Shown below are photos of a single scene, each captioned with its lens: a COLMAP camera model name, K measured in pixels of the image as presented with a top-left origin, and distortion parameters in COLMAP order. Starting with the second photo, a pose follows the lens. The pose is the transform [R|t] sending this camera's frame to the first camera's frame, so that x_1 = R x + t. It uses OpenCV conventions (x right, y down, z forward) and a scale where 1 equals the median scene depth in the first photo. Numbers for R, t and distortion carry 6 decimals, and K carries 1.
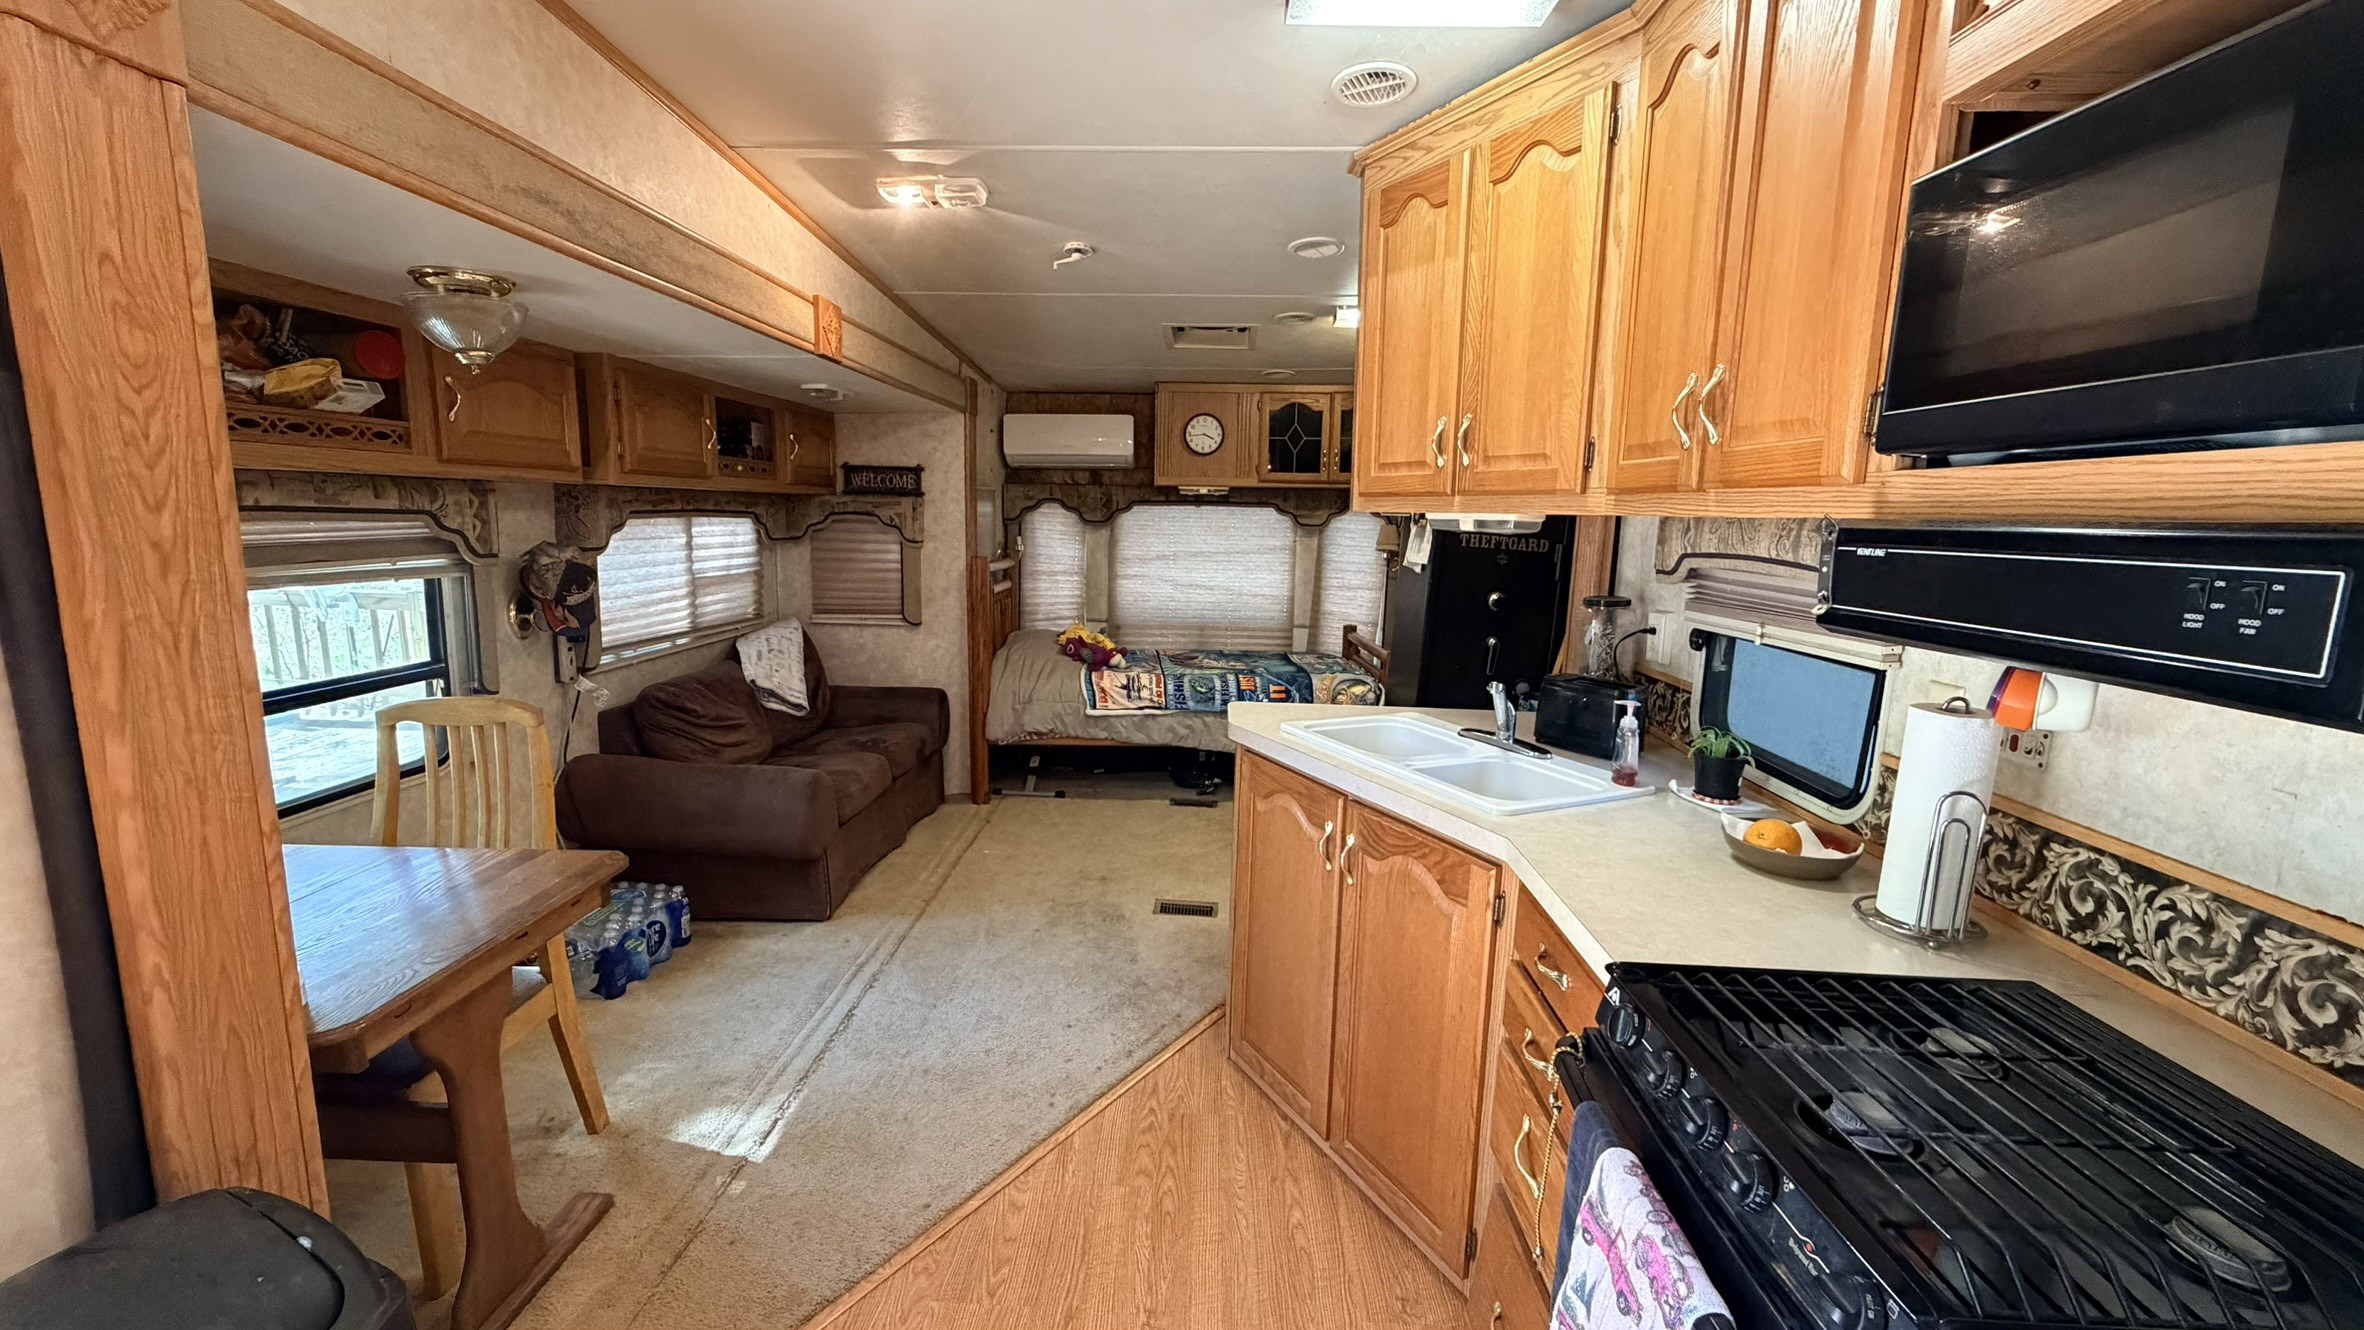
lens RADIAL K [[928.9, 0, 1166.3], [0, 928.9, 666.7], [0, 0, 1]] dist [-0.000742, 0.000007]
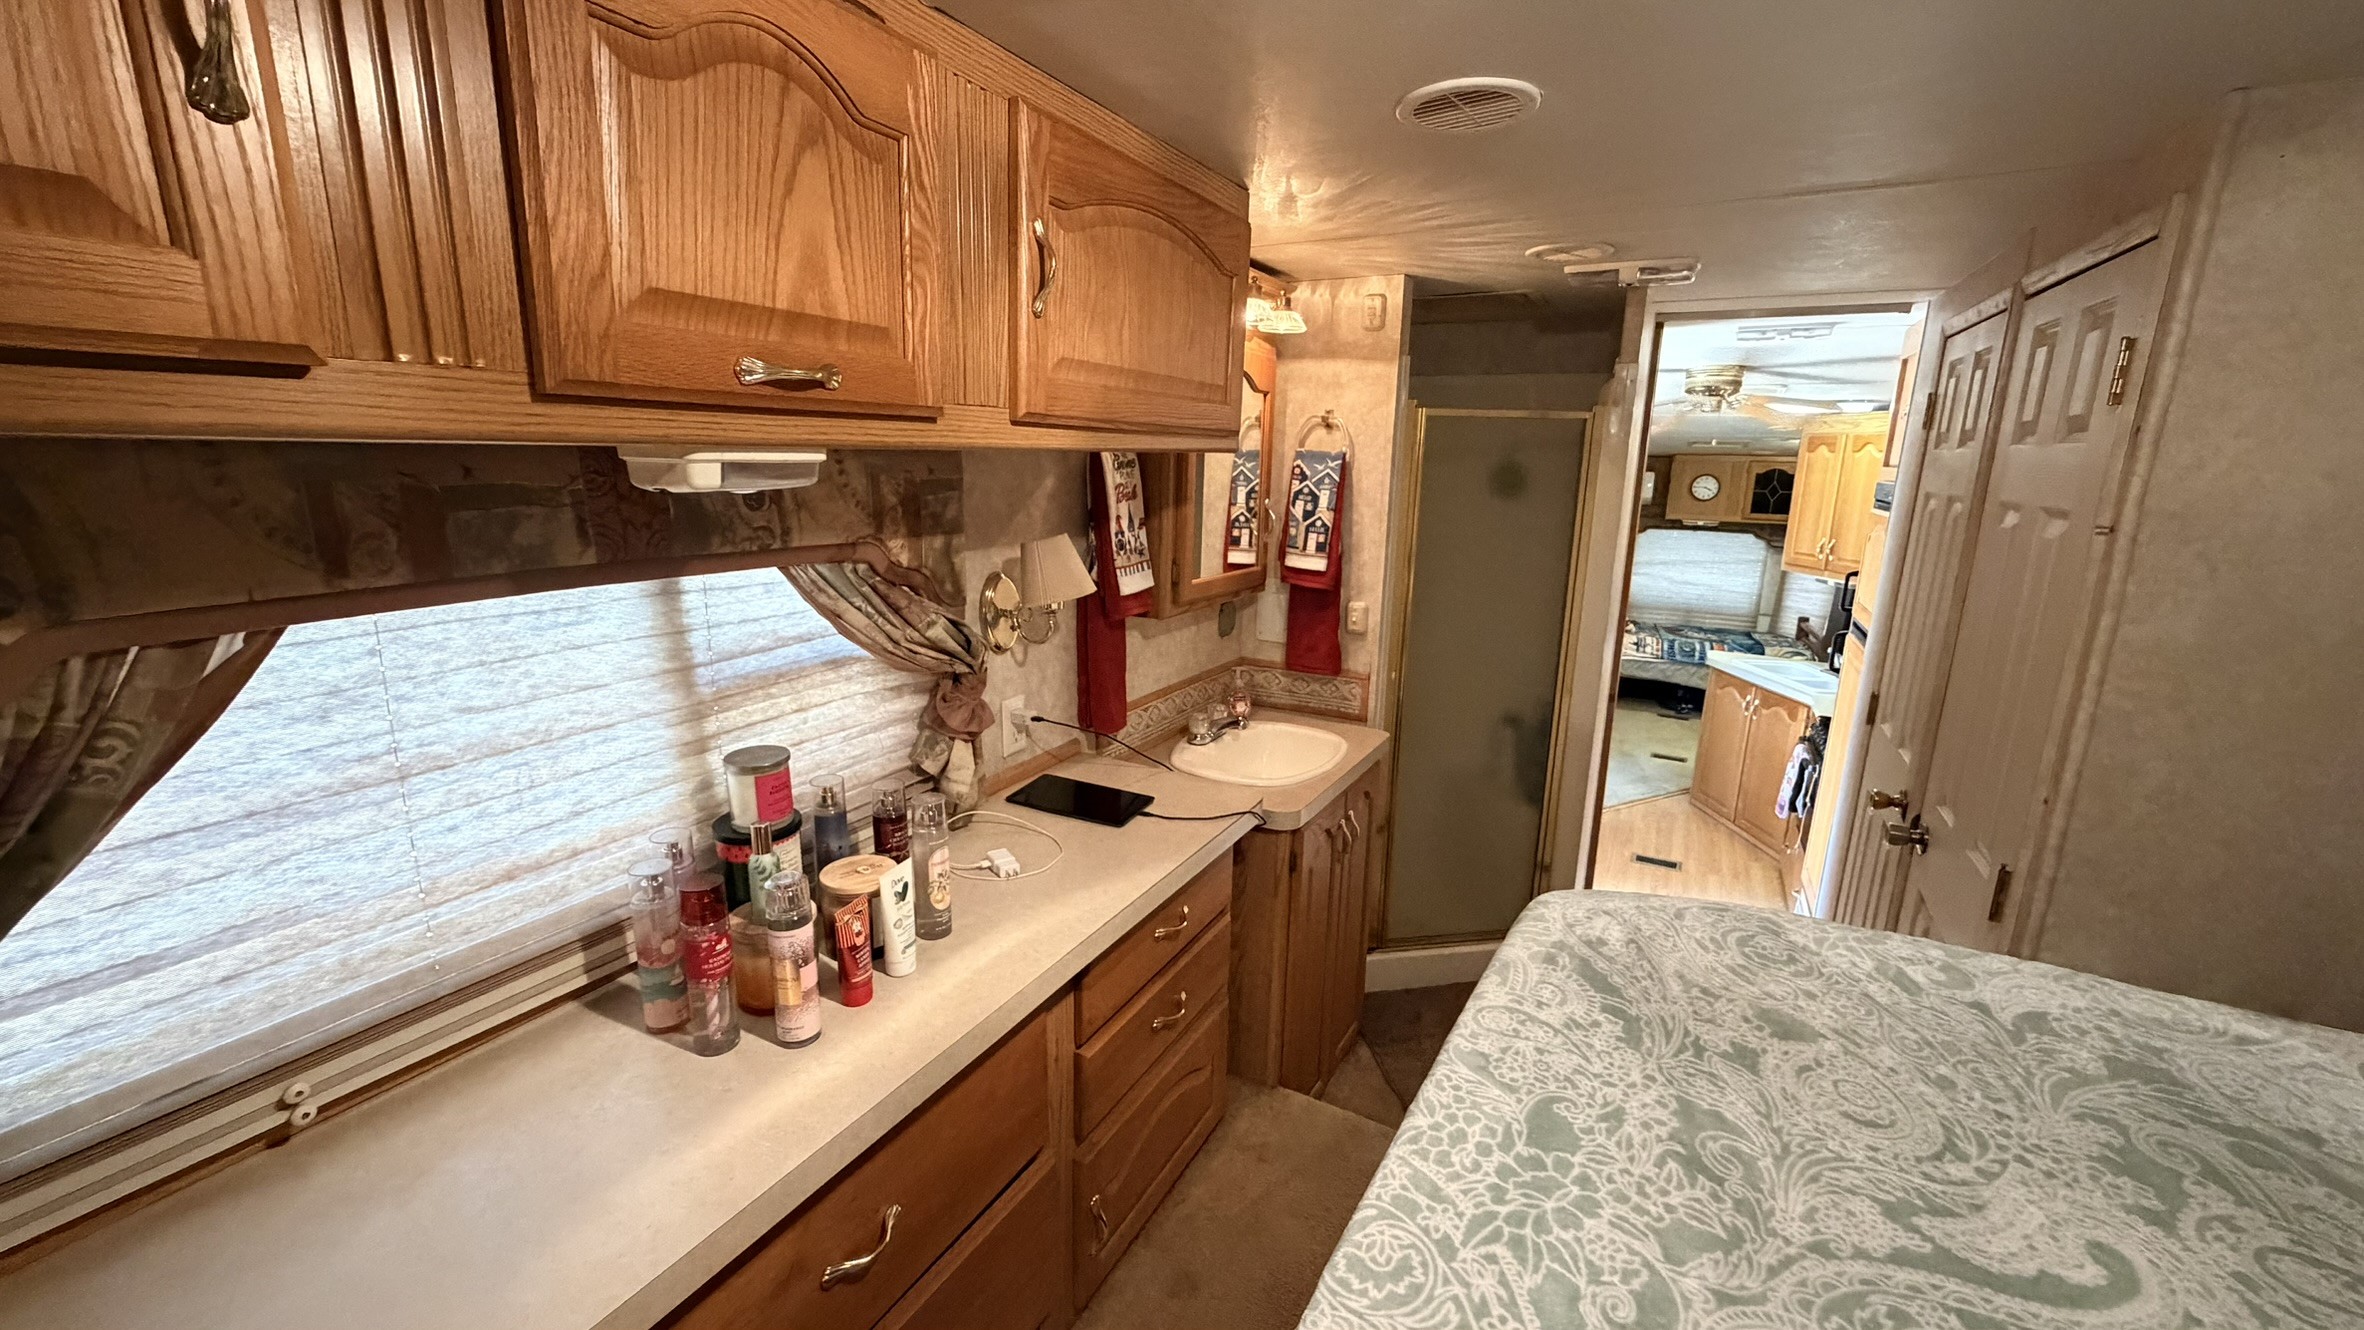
lens RADIAL K [[944.9, 0, 1176.3], [0, 944.9, 663.8], [0, 0, 1]] dist [0.000313, 0.000263]
pose [[0.903014, 0.100836, -0.417609, -0.115912], [-0.082193, 0.994658, 0.062441, 0.029953], [0.421674, -0.022060, 0.906479, -1.374677]]
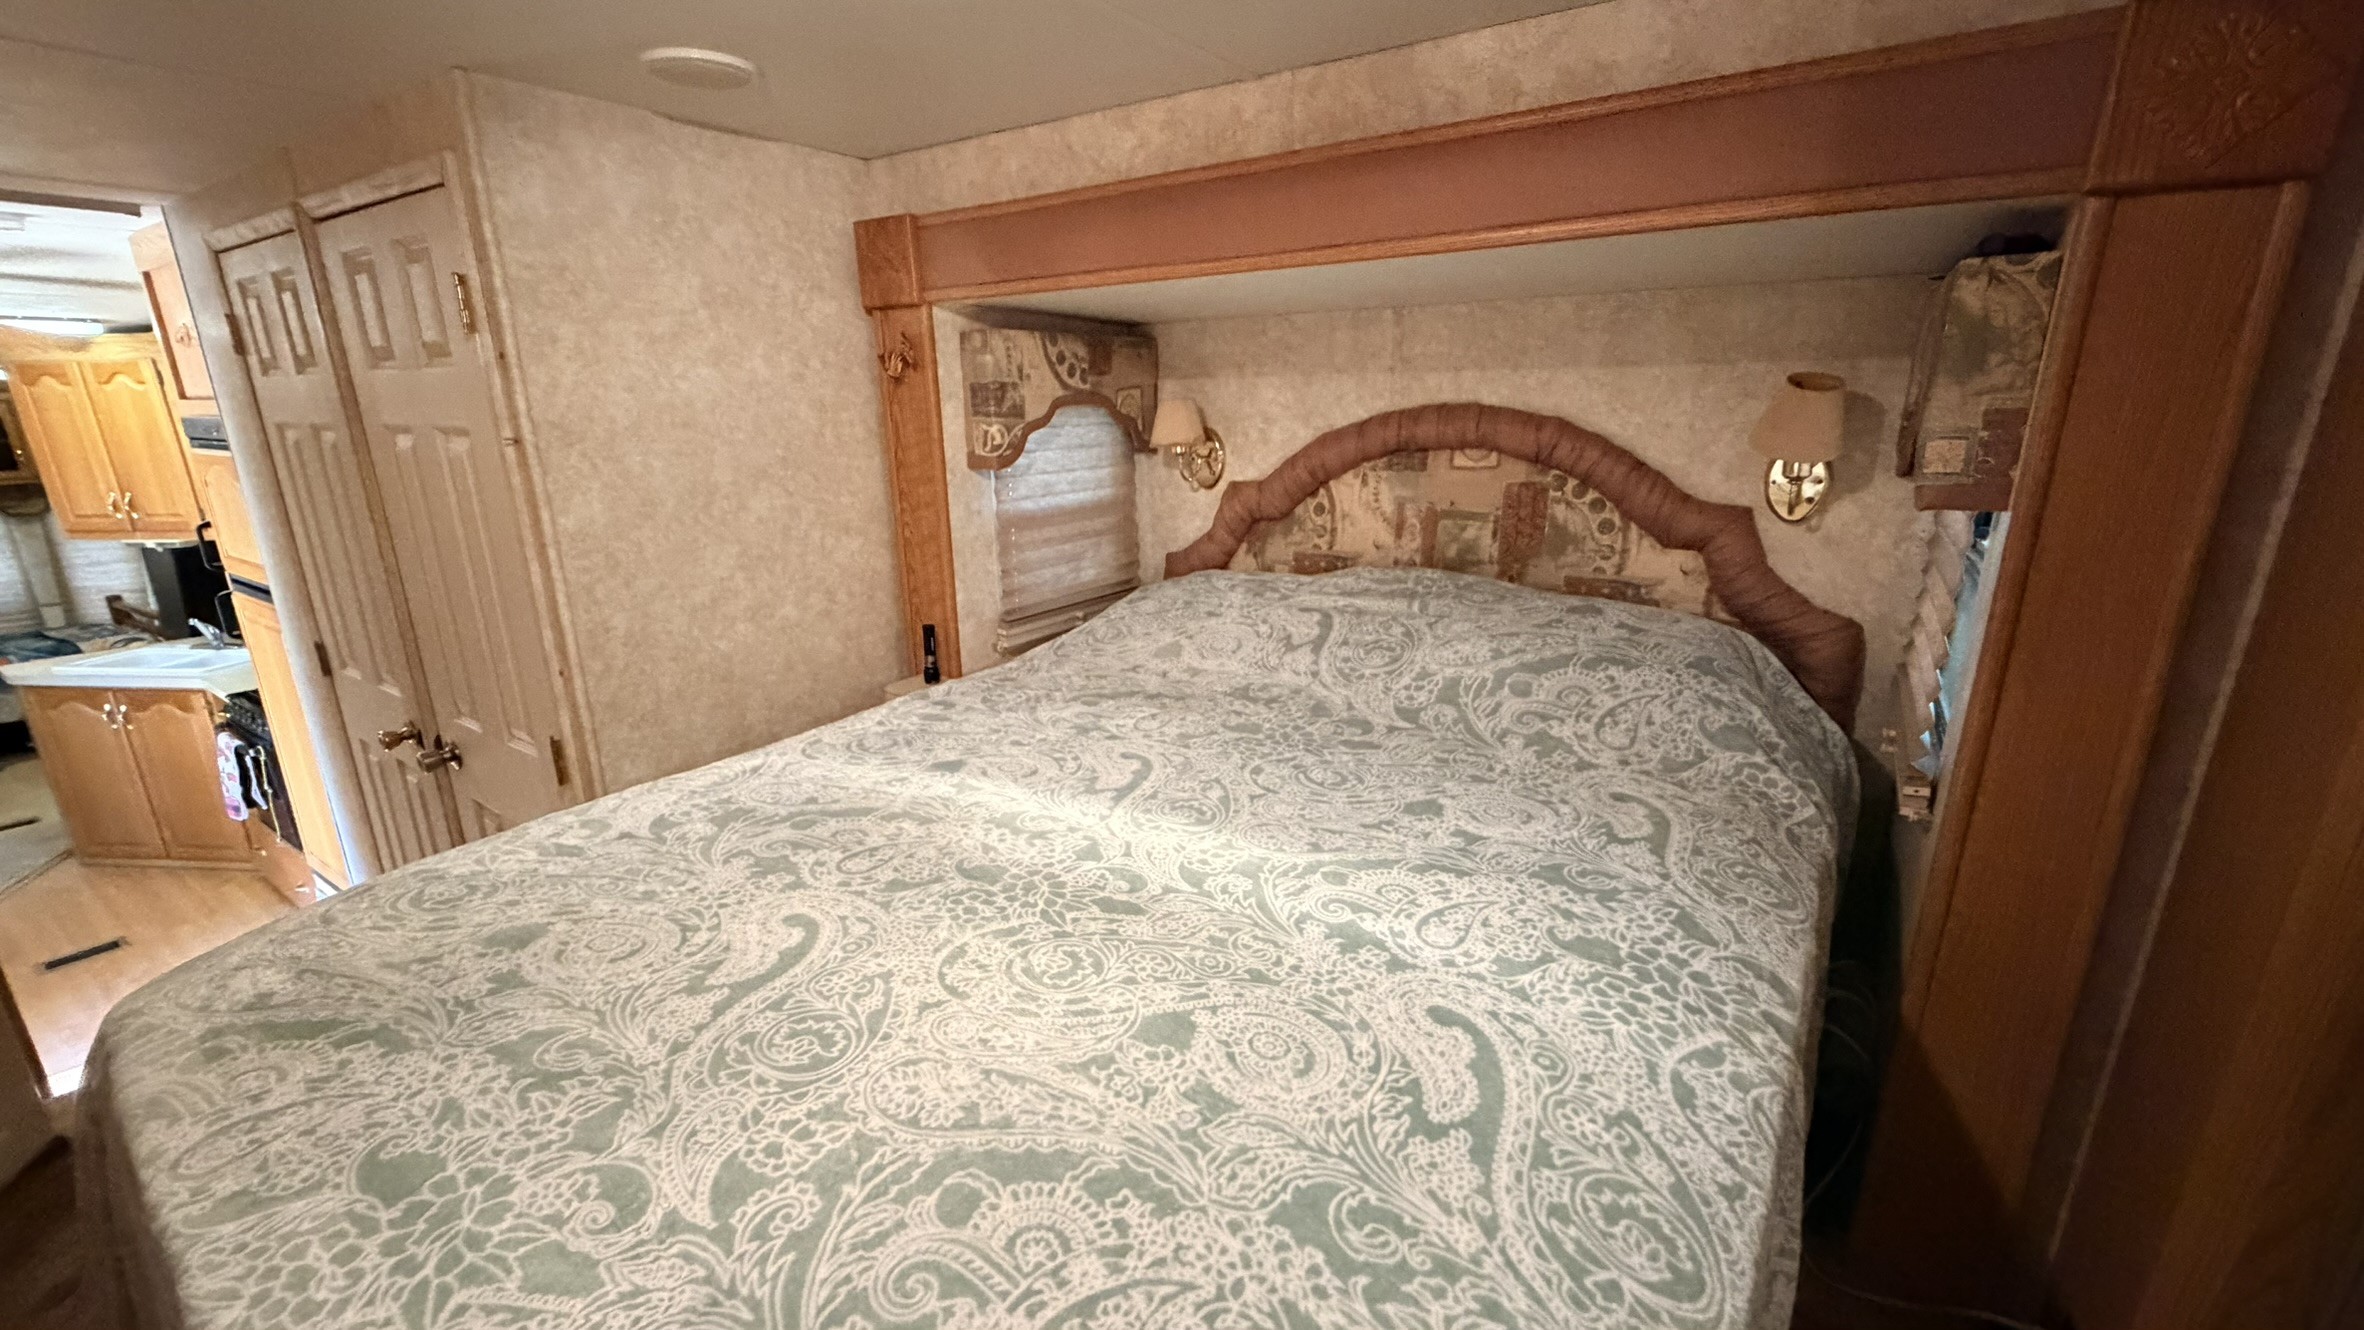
lens RADIAL K [[944.9, 0, 1176.3], [0, 944.9, 663.8], [0, 0, 1]] dist [0.000313, 0.000263]
pose [[0.517820, -0.255709, 0.816379, -0.183183], [0.162933, 0.966294, 0.199319, 0.034156], [-0.839830, 0.029804, 0.542030, -1.378168]]
